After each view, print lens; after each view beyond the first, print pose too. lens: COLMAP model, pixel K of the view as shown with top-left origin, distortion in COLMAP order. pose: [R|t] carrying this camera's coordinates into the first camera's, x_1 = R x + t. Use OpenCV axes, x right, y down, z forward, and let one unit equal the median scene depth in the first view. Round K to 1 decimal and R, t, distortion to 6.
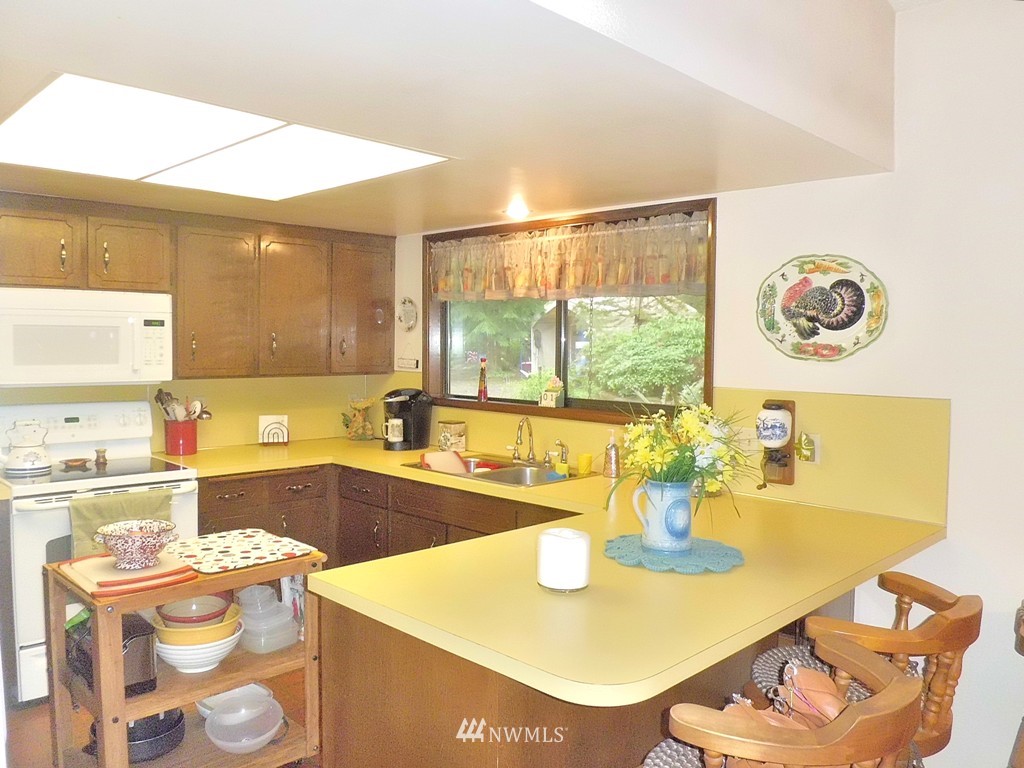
lens RADIAL K [[797.9, 0, 512.0], [0, 797.9, 384.0], [0, 0, 1]] dist [-0.127308, 0.000122]
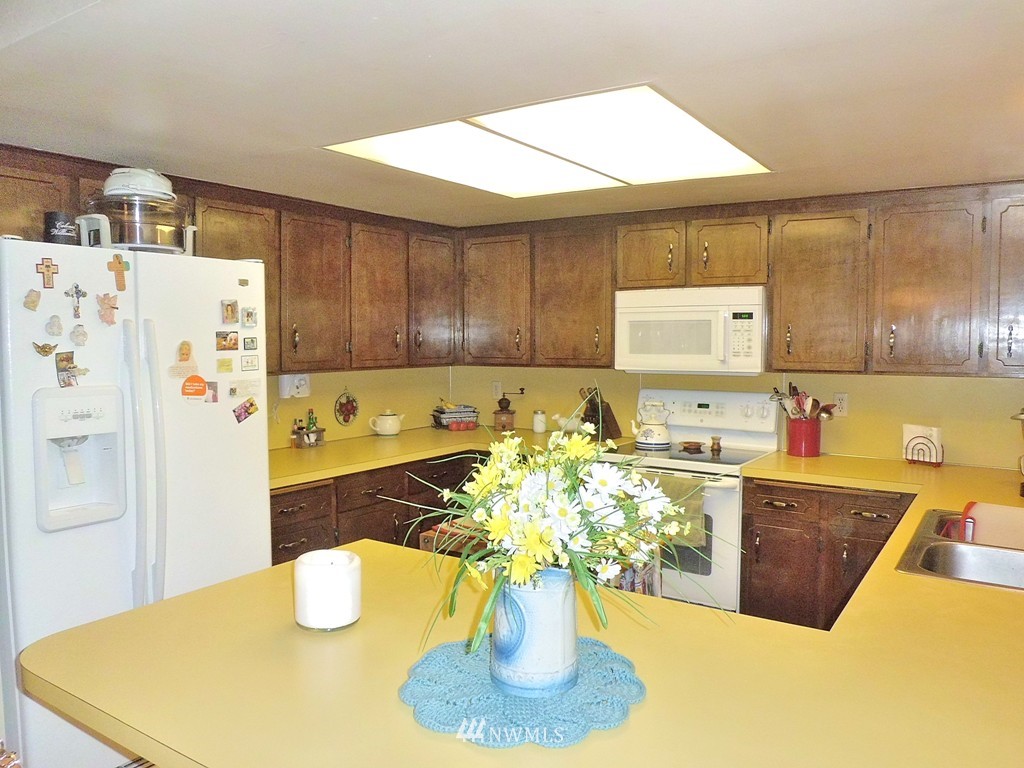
lens RADIAL K [[773.8, 0, 510.8], [0, 773.8, 370.8], [0, 0, 1]] dist [-0.035970, 0.005741]
pose [[0.178076, 0.039413, -0.983227, 0.459535], [-0.053513, 0.998107, 0.030318, -0.022072], [0.982561, 0.047216, 0.179848, 0.530403]]
